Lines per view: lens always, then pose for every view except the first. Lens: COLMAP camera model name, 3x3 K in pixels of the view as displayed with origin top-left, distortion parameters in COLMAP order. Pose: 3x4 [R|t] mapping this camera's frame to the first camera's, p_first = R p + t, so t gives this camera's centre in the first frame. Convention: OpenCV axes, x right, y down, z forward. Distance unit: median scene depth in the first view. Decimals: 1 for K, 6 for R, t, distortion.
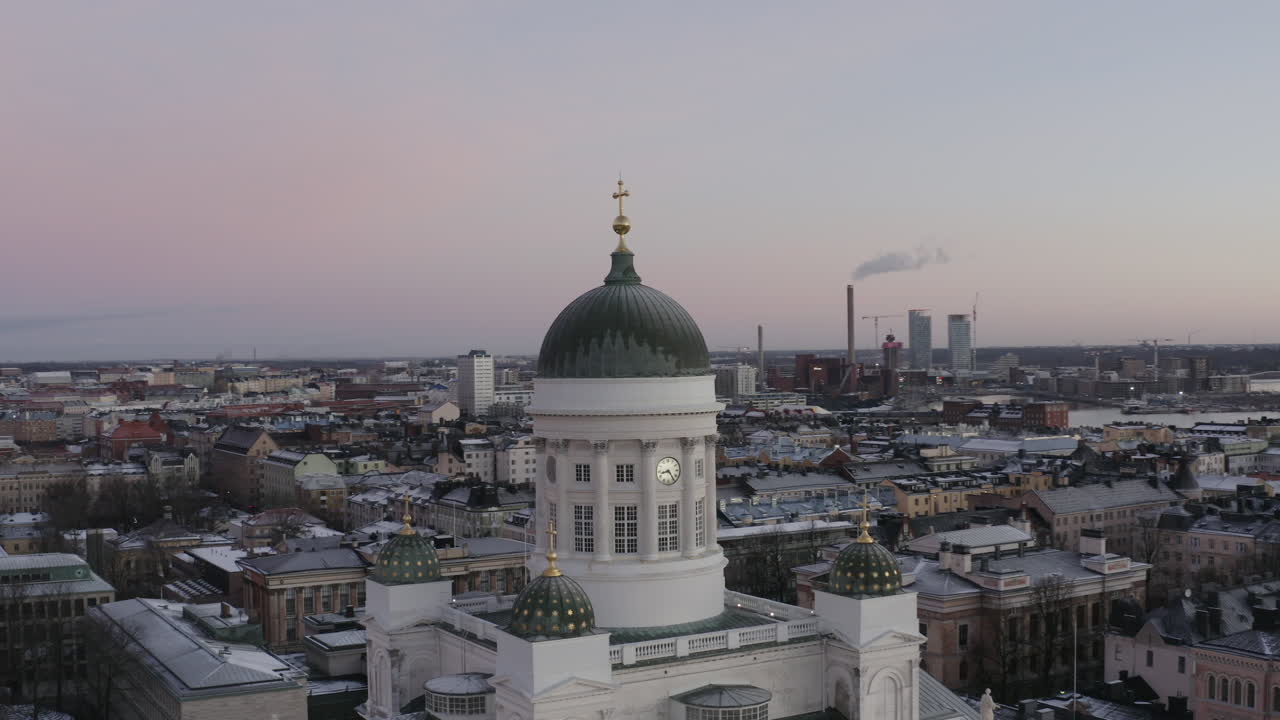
lens RADIAL K [[1450.9, 0, 640.0], [0, 1450.9, 360.0], [0, 0, 1]] dist [-0.195860, 0.016549]
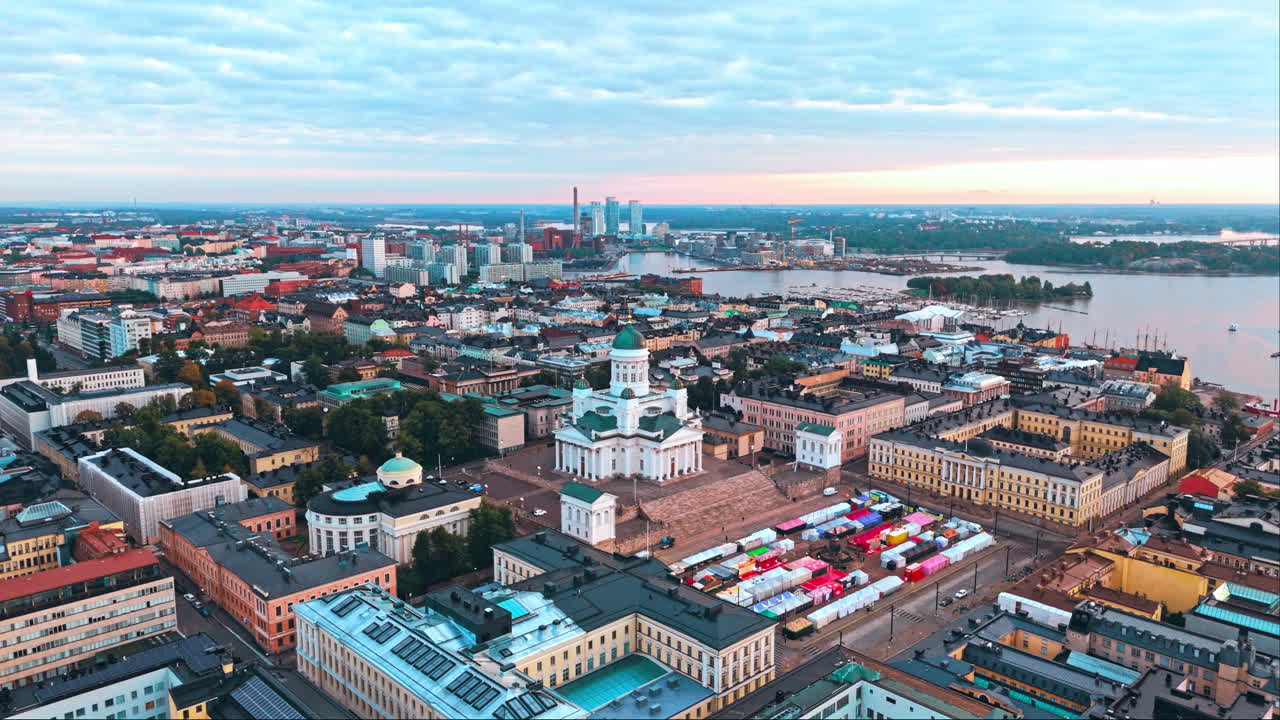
lens RADIAL K [[957.9, 0, 640.0], [0, 957.9, 360.0], [0, 0, 1]] dist [-0.000491, 0.000582]
pose [[0.972485, -0.023646, 0.231763, -0.426954], [-0.013651, 0.987342, 0.158017, -0.268525], [-0.232566, -0.156833, 0.959852, -1.262319]]
